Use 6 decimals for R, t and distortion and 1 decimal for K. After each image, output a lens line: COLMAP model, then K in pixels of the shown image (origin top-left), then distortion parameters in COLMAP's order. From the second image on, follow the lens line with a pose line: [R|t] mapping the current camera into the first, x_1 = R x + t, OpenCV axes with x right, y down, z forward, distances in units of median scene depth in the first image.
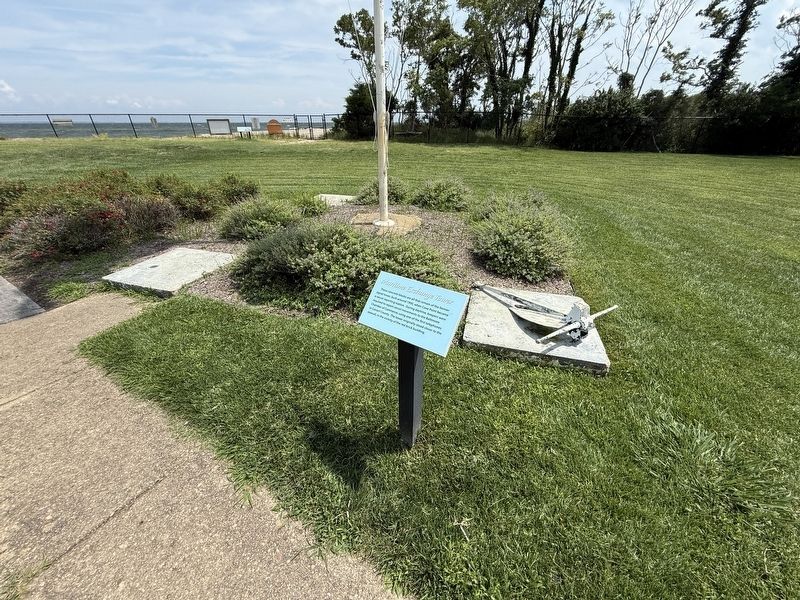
lens RADIAL K [[306.2, 0, 400.0], [0, 306.2, 300.0], [0, 0, 1]] dist [-0.000907, -0.000274]
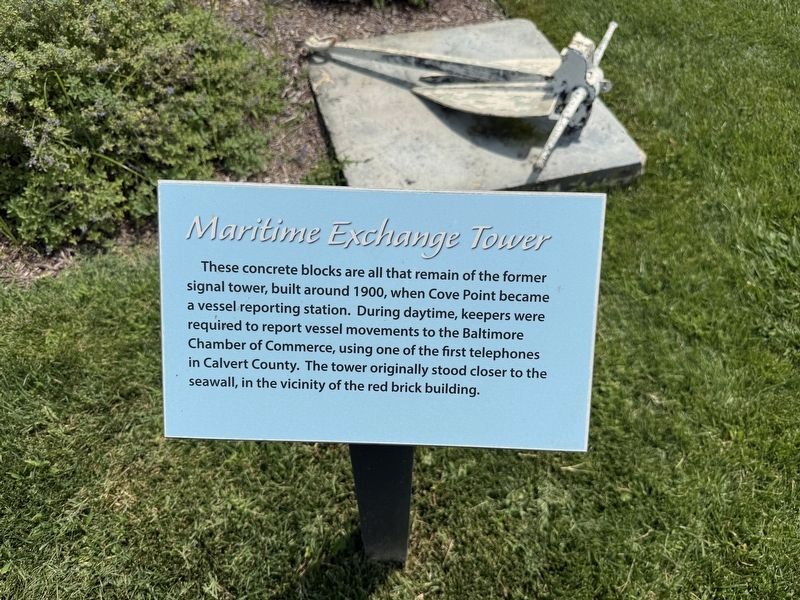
lens RADIAL K [[571.3, 0, 400.0], [0, 571.3, 300.0], [0, 0, 1]] dist [0.042864, -0.065011]
pose [[0.844357, -0.416177, 0.337427, -0.050307], [0.249967, 0.863038, 0.438955, -0.088339], [-0.473896, -0.286289, 0.832743, 0.316330]]
